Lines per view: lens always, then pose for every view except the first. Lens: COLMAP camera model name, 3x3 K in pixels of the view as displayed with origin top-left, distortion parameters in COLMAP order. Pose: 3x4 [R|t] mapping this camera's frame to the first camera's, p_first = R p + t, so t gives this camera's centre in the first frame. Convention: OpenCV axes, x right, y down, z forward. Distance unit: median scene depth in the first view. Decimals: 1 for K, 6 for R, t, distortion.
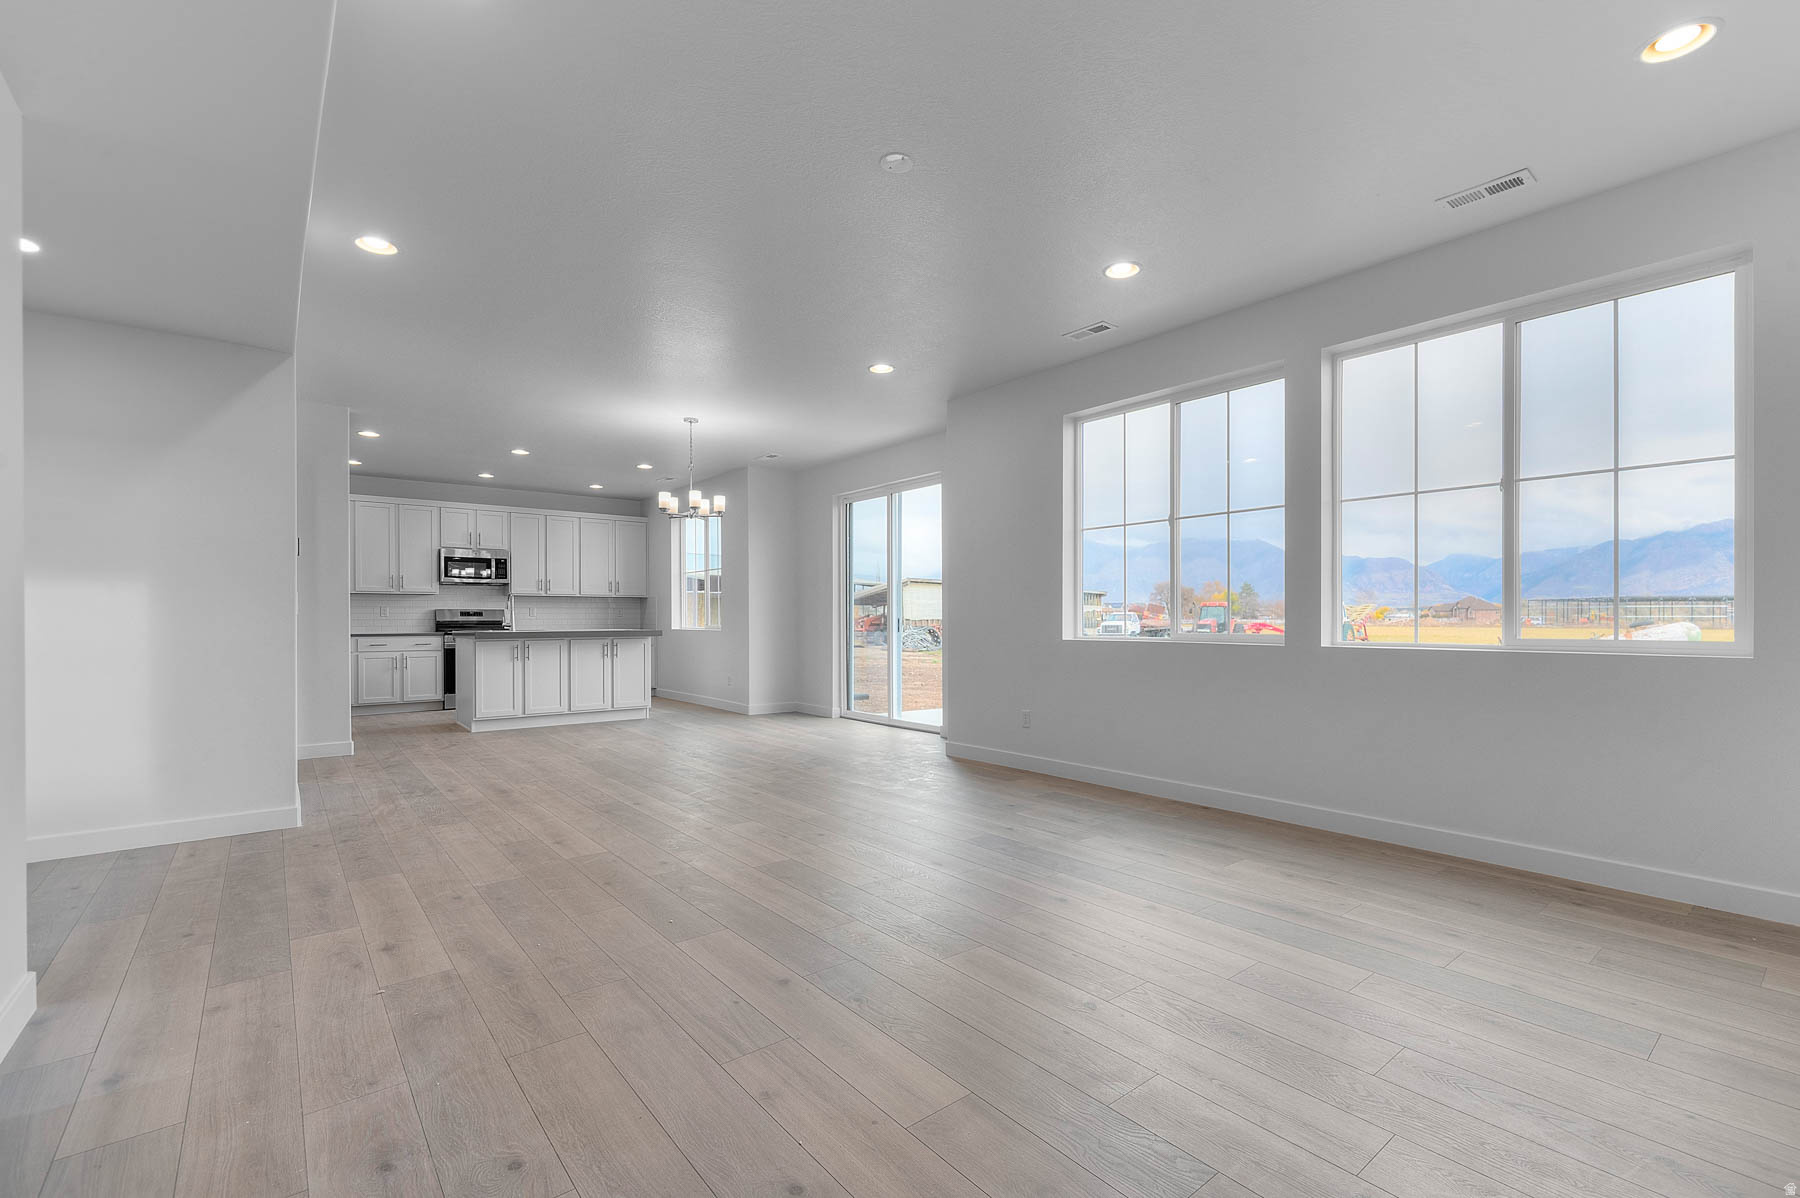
lens RADIAL K [[779.5, 0, 910.5], [0, 779.5, 620.9], [0, 0, 1]] dist [0.001741, -0.000225]
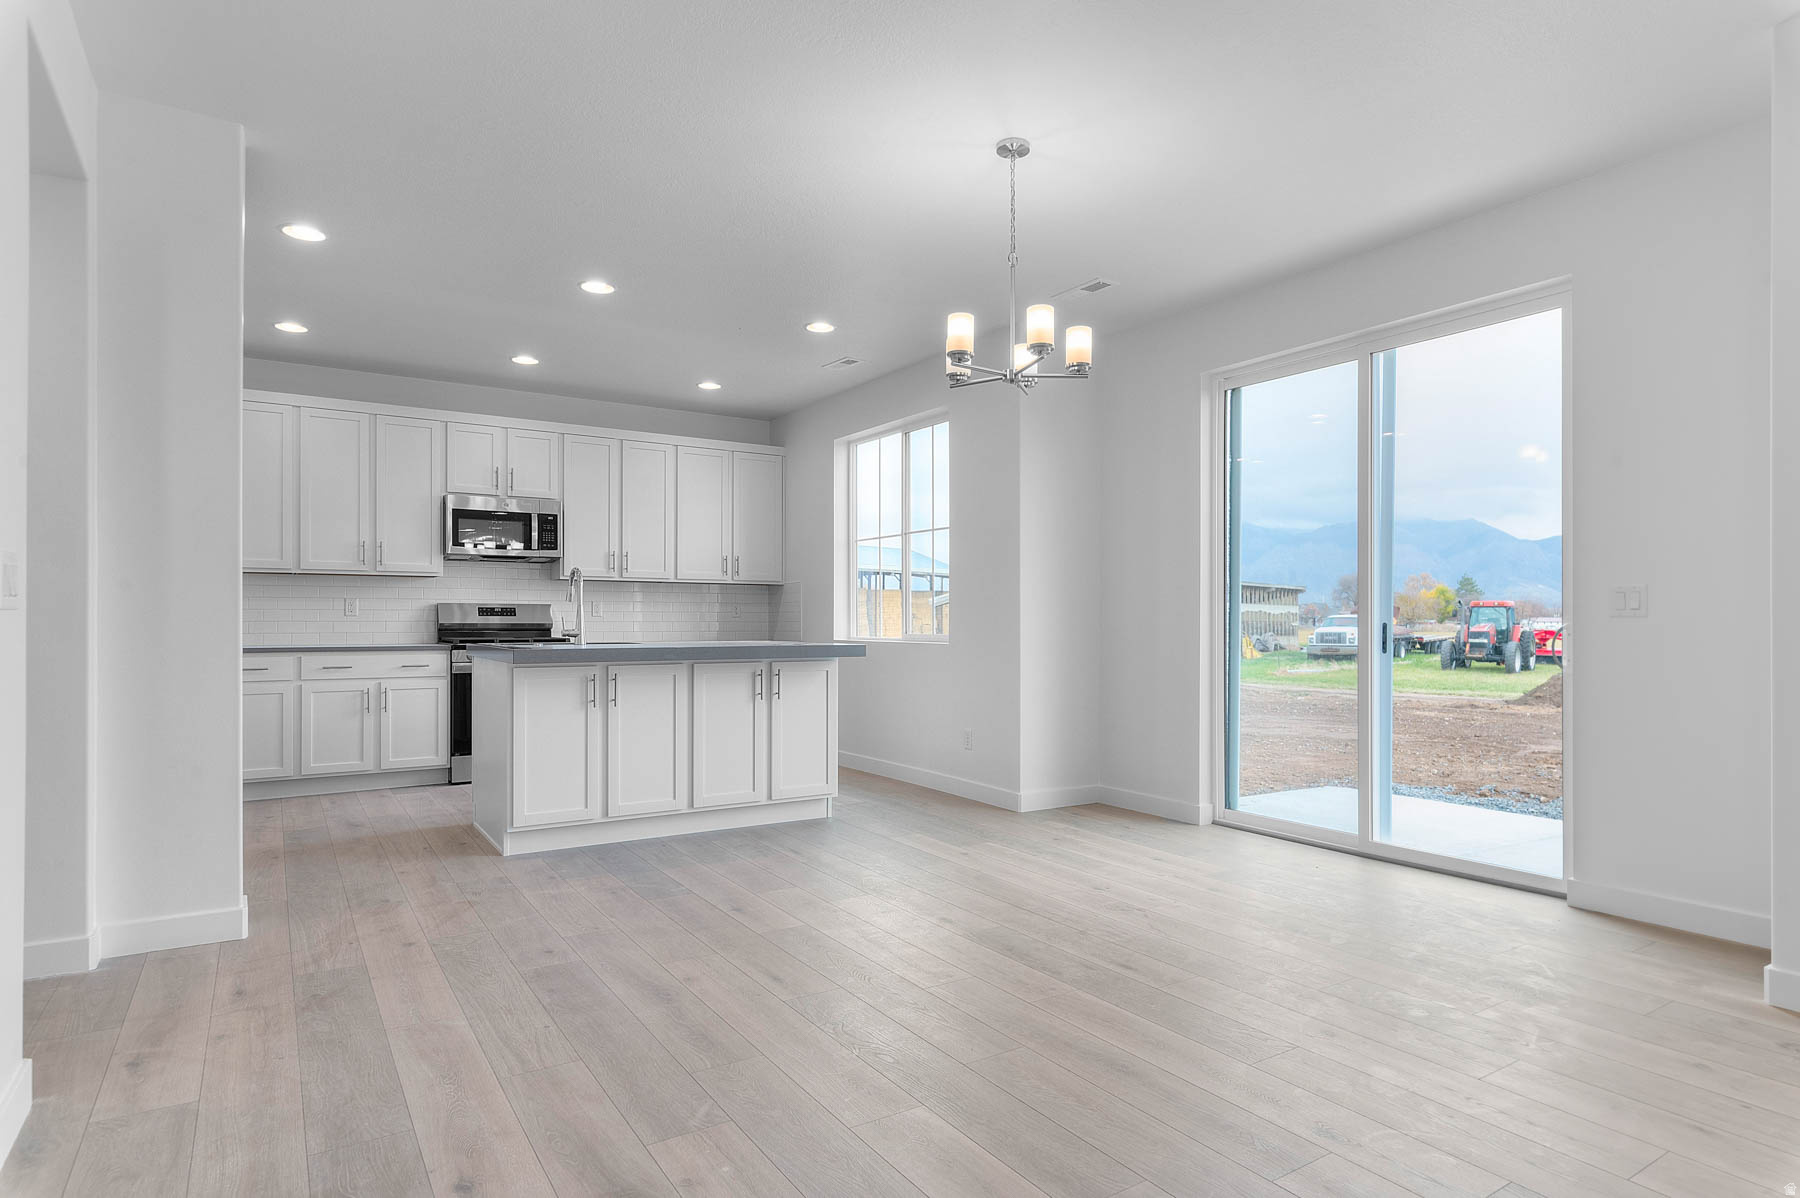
lens RADIAL K [[980.8, 0, 909.6], [0, 980.8, 620.5], [0, 0, 1]] dist [0.003692, 0.000725]
pose [[0.994708, 0.004336, -0.102653, -0.205777], [-0.004738, 0.999982, -0.003671, -0.001222], [0.102635, 0.004138, 0.994710, 0.344804]]
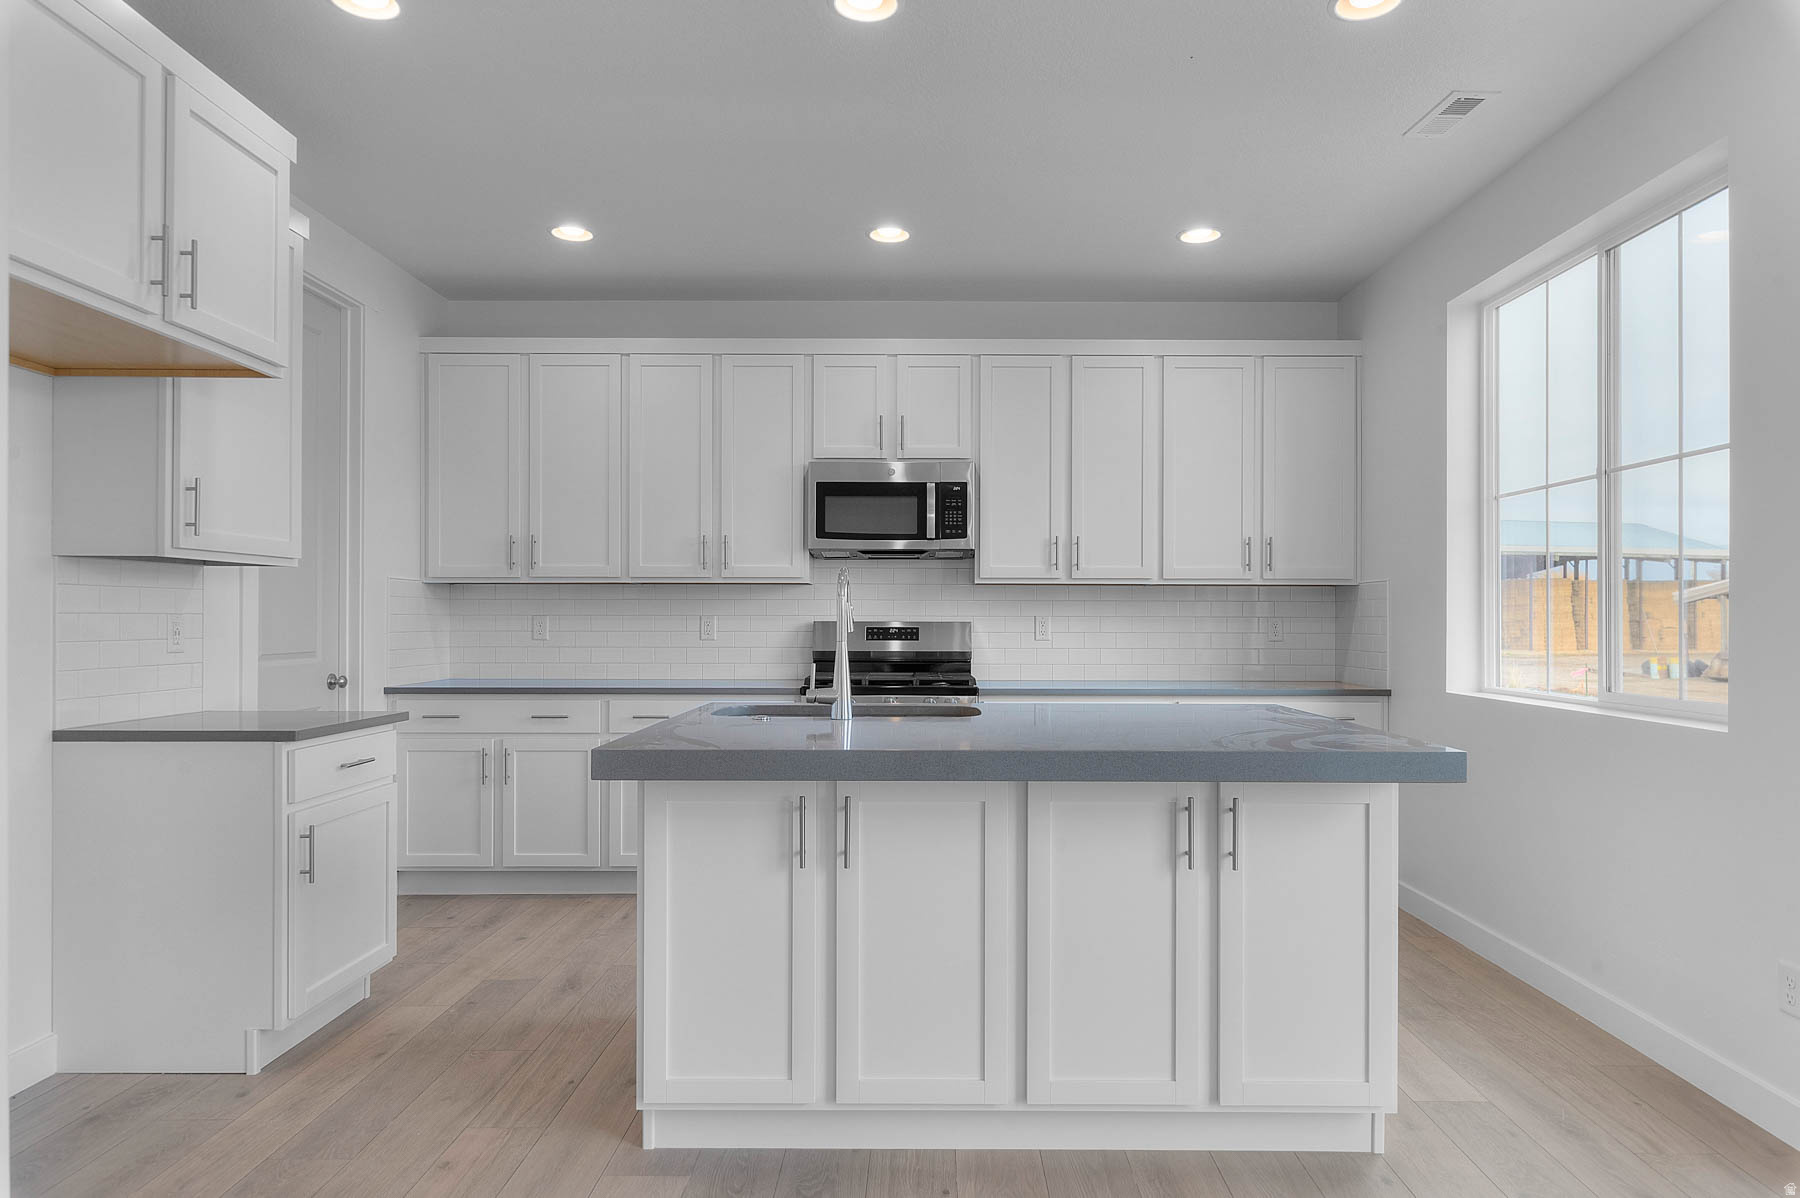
lens RADIAL K [[1098.6, 0, 931.4], [0, 1098.6, 615.7], [0, 0, 1]] dist [0.000286, 0.000958]
pose [[0.779300, 0.004132, -0.626638, -0.229700], [-0.007595, 0.999967, -0.002852, -0.017552], [0.626605, 0.006982, 0.779306, 0.645840]]
